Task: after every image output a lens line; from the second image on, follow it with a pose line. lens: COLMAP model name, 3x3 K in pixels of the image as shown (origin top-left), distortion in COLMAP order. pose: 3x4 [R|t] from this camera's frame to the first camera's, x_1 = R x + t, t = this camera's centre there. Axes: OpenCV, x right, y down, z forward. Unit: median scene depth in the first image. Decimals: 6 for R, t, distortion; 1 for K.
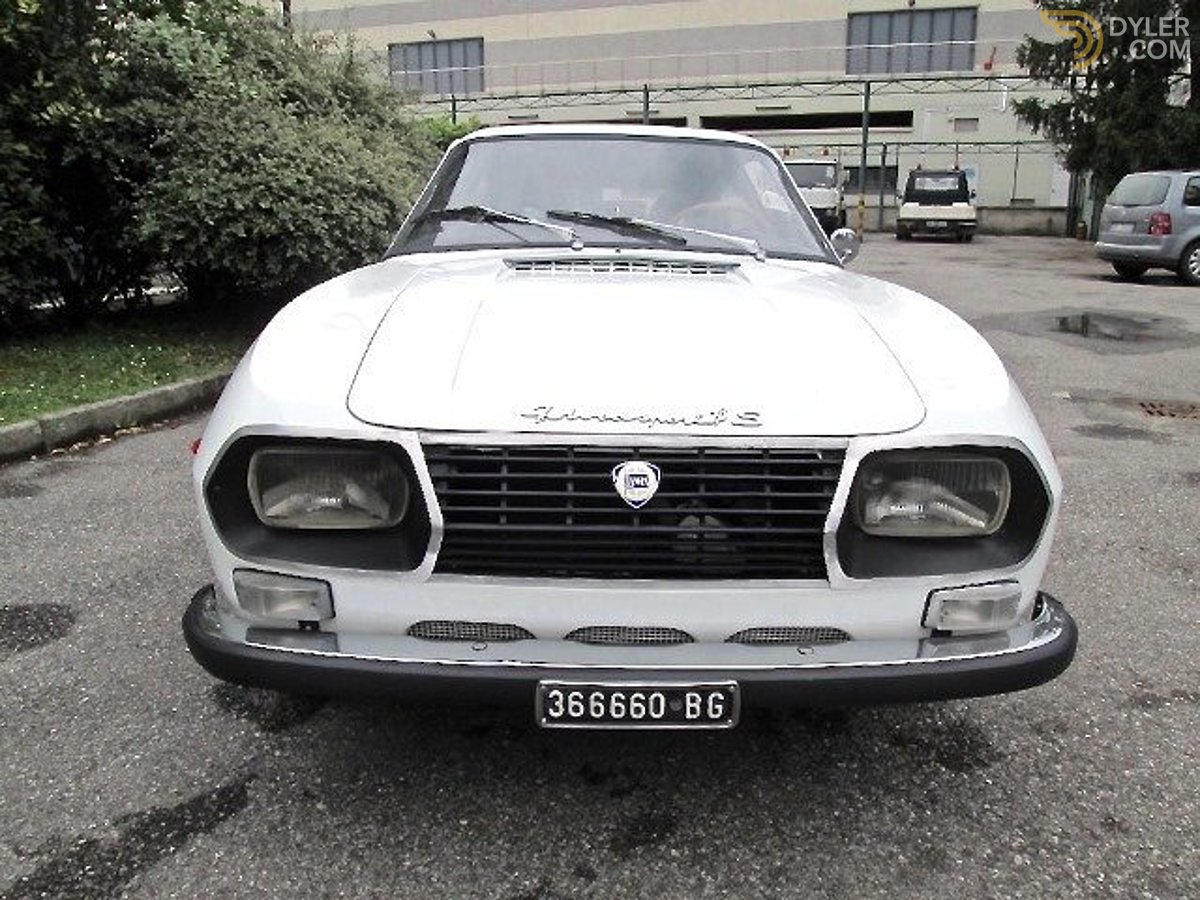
lens RADIAL K [[1007.8, 0, 609.6], [0, 1007.8, 446.9], [0, 0, 1]] dist [-0.027101, 0.002089]
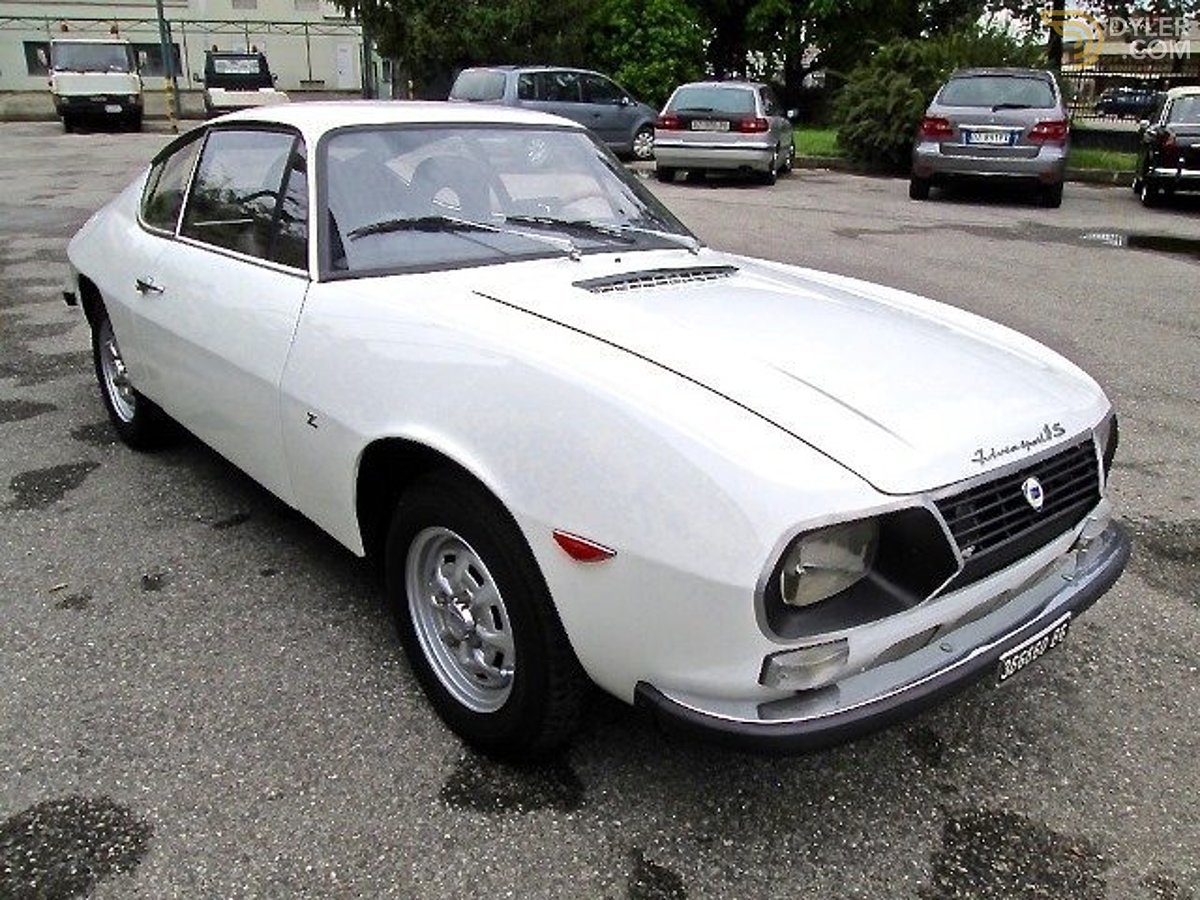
lens RADIAL K [[1011.9, 0, 610.4], [0, 1011.9, 445.6], [0, 0, 1]] dist [-0.051079, 0.039334]
pose [[0.775089, -0.205348, 0.597552, -0.942255], [0.136191, 0.977781, 0.159360, -0.248856], [-0.617000, -0.042137, 0.785834, 0.249324]]
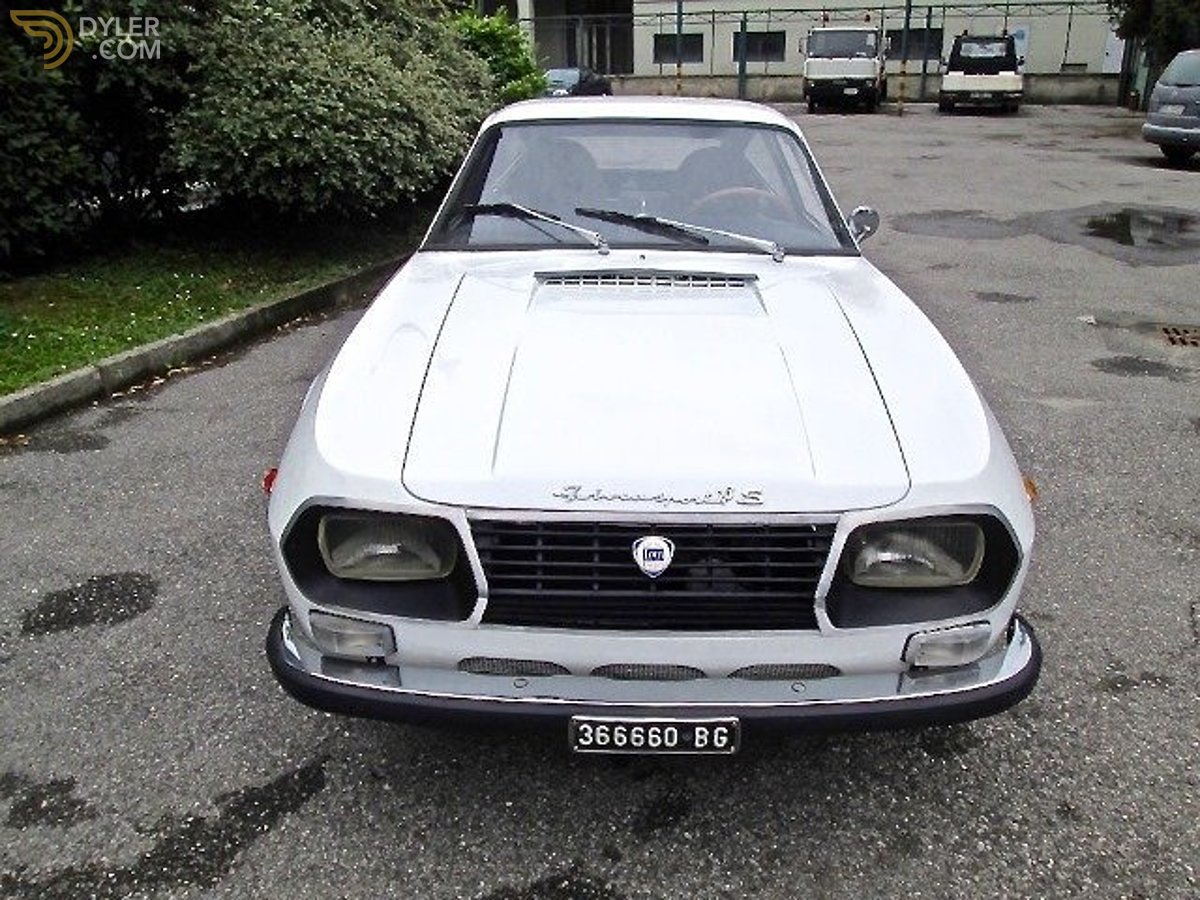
lens RADIAL K [[1011.9, 0, 610.4], [0, 1011.9, 445.6], [0, 0, 1]] dist [-0.051079, 0.039334]
pose [[0.999501, -0.000545, -0.031587, 0.011184], [0.004495, 0.992131, 0.125125, -0.188569], [0.031271, -0.125204, 0.991638, -0.111500]]
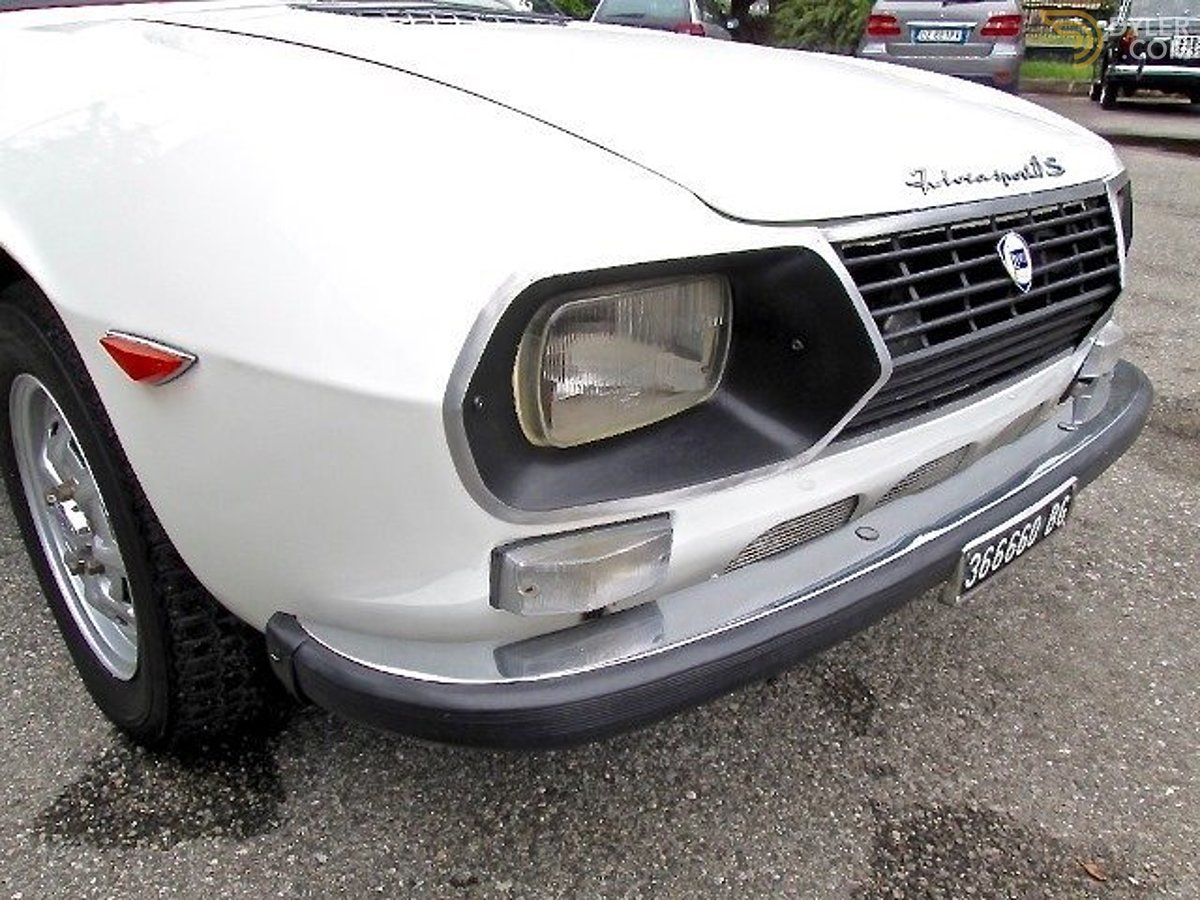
lens RADIAL K [[965.5, 0, 632.3], [0, 965.5, 463.7], [0, 0, 1]] dist [-0.019324, 0.002764]
pose [[0.738792, -0.264384, 0.619910, -0.534112], [0.157883, 0.962138, 0.222178, -0.018647], [-0.655179, -0.066270, 0.752561, 0.512198]]
